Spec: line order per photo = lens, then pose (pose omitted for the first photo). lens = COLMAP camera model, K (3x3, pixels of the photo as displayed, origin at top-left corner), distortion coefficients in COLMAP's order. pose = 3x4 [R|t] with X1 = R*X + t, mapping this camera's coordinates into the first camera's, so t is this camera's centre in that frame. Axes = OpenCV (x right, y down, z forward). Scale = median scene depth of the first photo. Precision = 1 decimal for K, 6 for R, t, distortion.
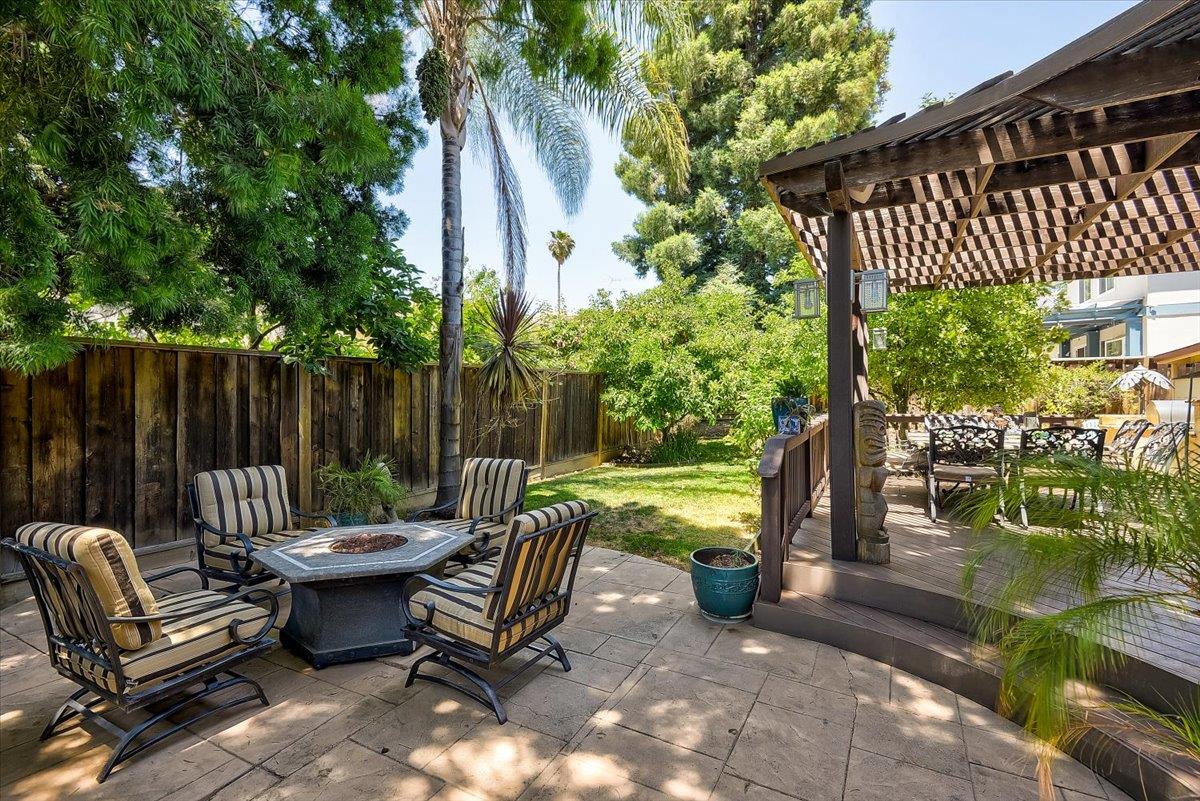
lens RADIAL K [[552.5, 0, 599.6], [0, 552.5, 400.7], [0, 0, 1]] dist [0.011273, -0.000062]
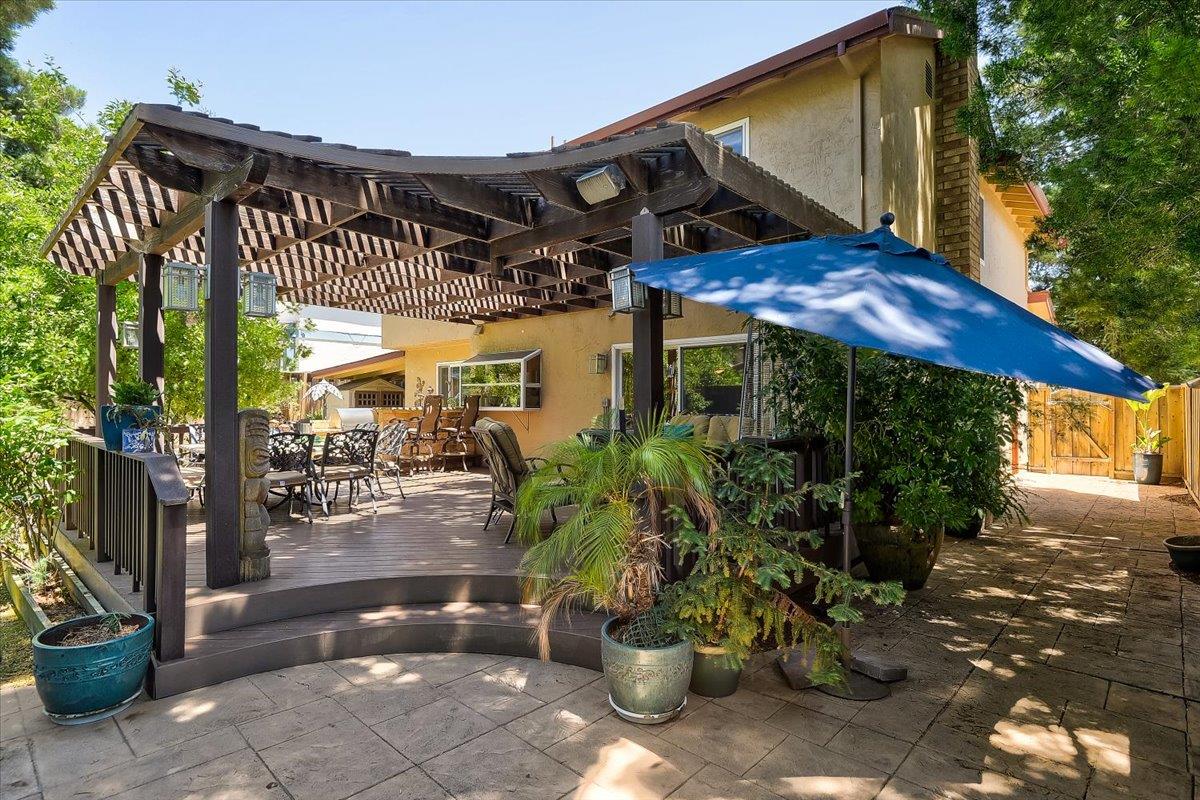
lens RADIAL K [[605.1, 0, 602.8], [0, 605.1, 399.3], [0, 0, 1]] dist [0.012781, 0.000434]
pose [[0.254509, 0.013332, 0.966979, -0.357244], [0.003478, 0.999886, -0.014701, 0.001218], [-0.967064, 0.007105, 0.254434, 0.153487]]
